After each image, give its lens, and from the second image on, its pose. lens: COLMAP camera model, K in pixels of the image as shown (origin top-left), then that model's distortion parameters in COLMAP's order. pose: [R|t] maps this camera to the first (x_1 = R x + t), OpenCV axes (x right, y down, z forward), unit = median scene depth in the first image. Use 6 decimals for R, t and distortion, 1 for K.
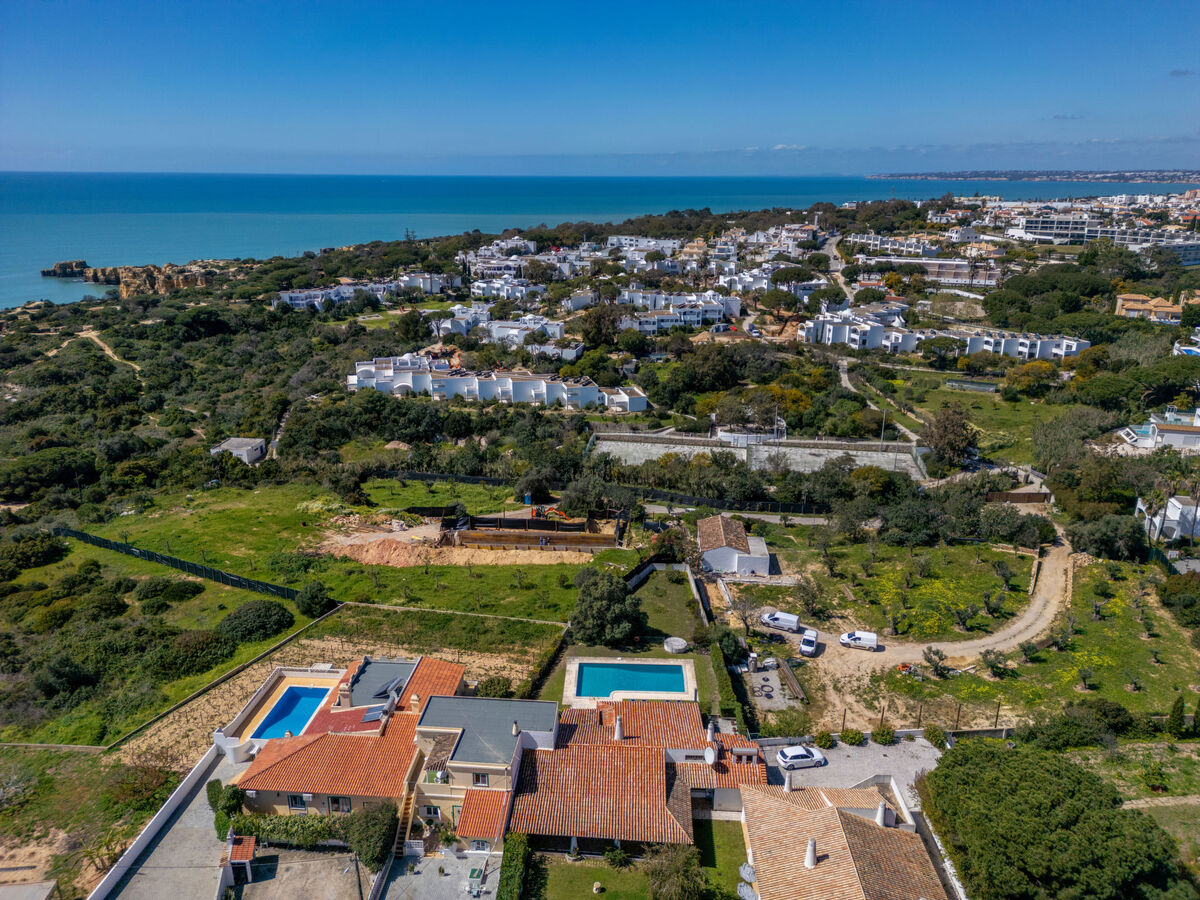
lens RADIAL K [[839.5, 0, 601.0], [0, 839.5, 457.0], [0, 0, 1]] dist [0.074954, -0.072179]
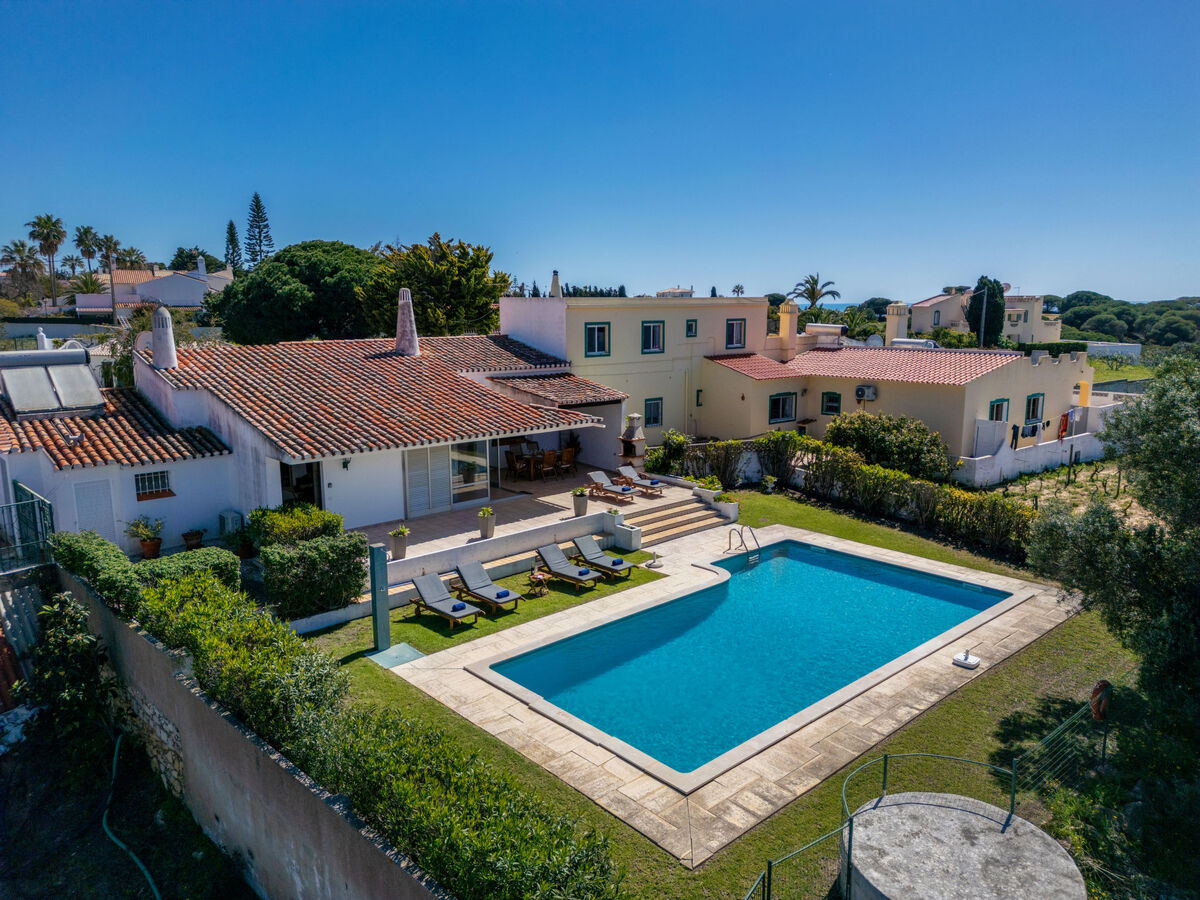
lens RADIAL K [[839.5, 0, 599.6], [0, 839.5, 448.0], [0, 0, 1]] dist [0.074954, -0.072179]
pose [[-0.719013, 0.118012, -0.684904, 0.098657], [-0.218766, 0.896953, 0.384209, 0.079154], [0.659668, 0.426085, -0.619104, 0.545610]]
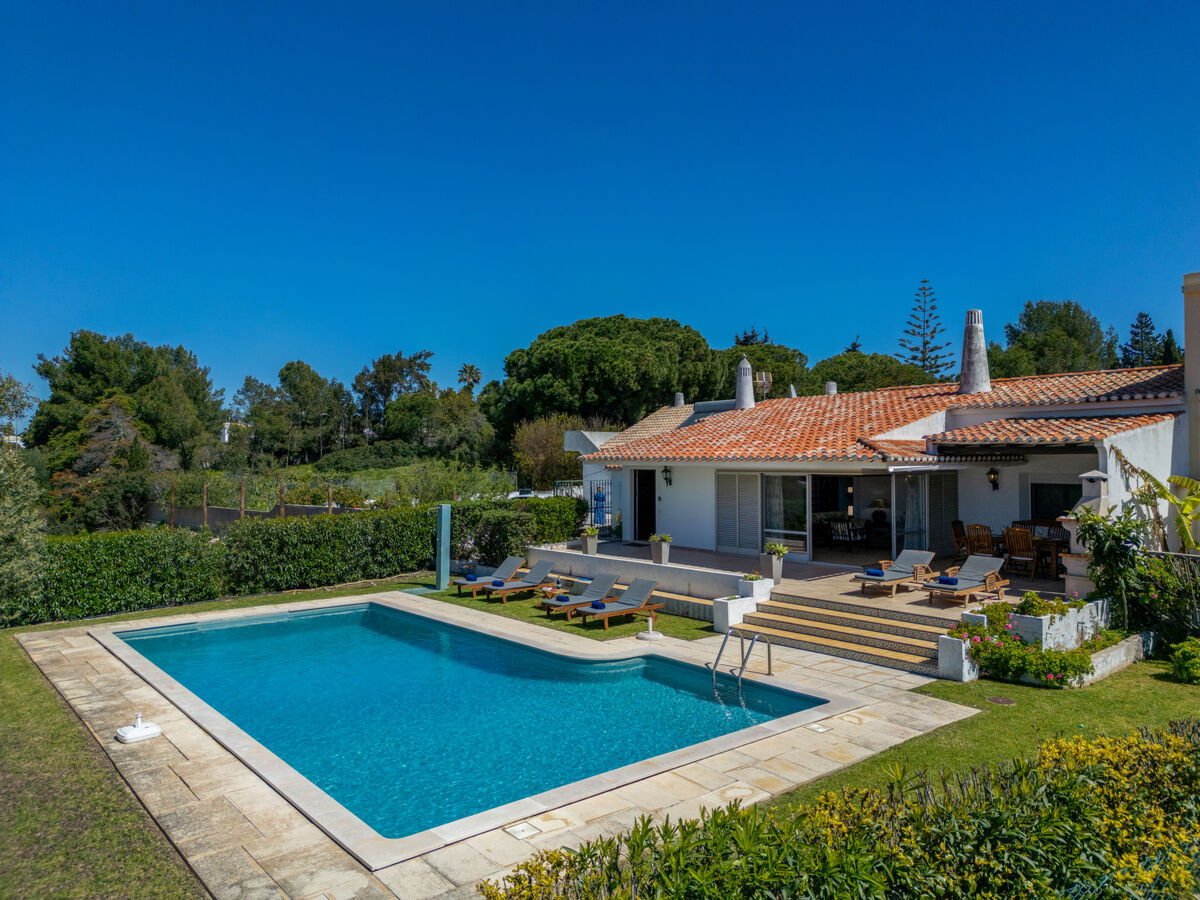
lens RADIAL K [[839.5, 0, 601.1], [0, 839.5, 451.5], [0, 0, 1]] dist [0.074954, -0.072179]
pose [[-0.671203, 0.002142, 0.741270, -0.049672], [0.230264, 0.951128, 0.205750, 0.104203], [-0.704602, 0.308788, -0.638894, 0.533444]]
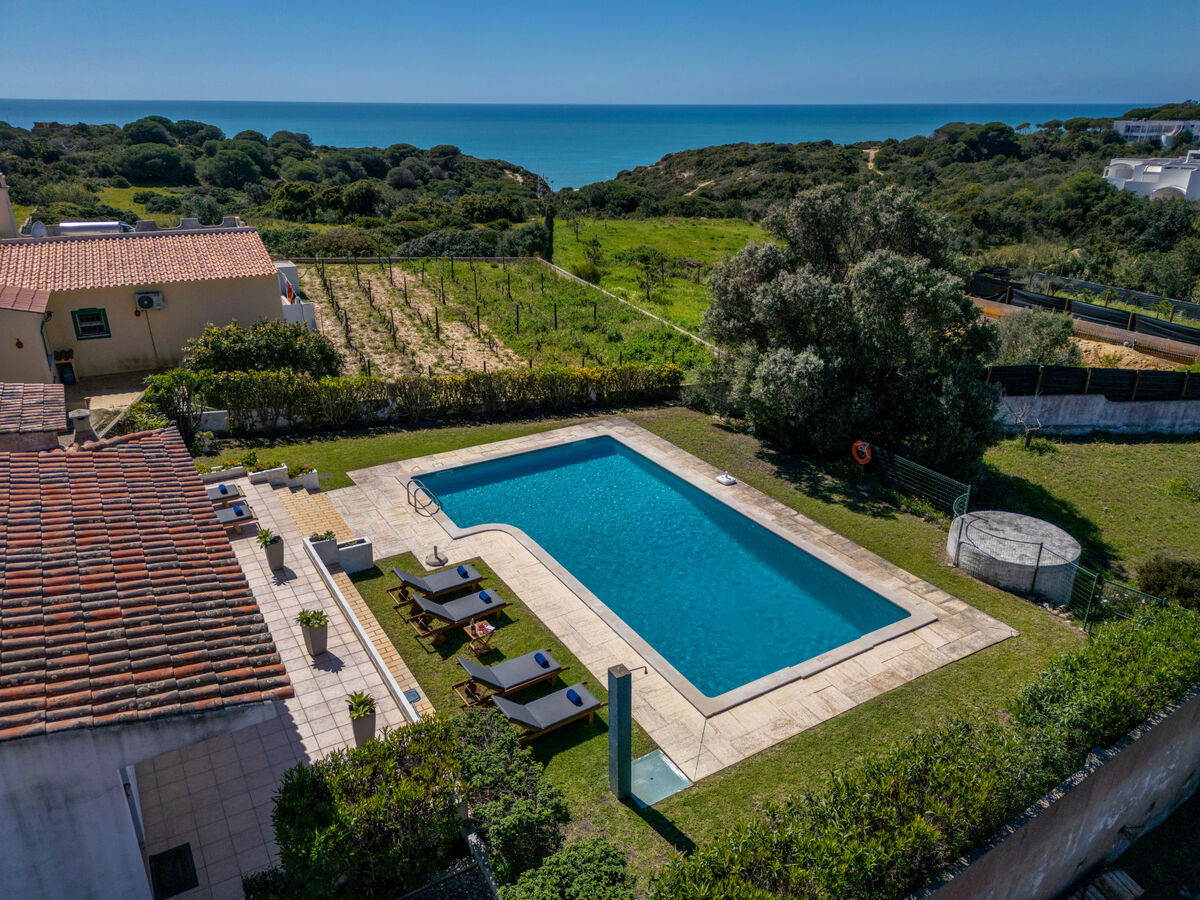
lens RADIAL K [[839.5, 0, 600.6], [0, 839.5, 466.1], [0, 0, 1]] dist [0.074954, -0.072179]
pose [[0.545390, 0.328688, -0.771048, 0.097282], [-0.268618, 0.939926, 0.210676, 0.102204], [0.793974, 0.092216, 0.600917, 0.434501]]
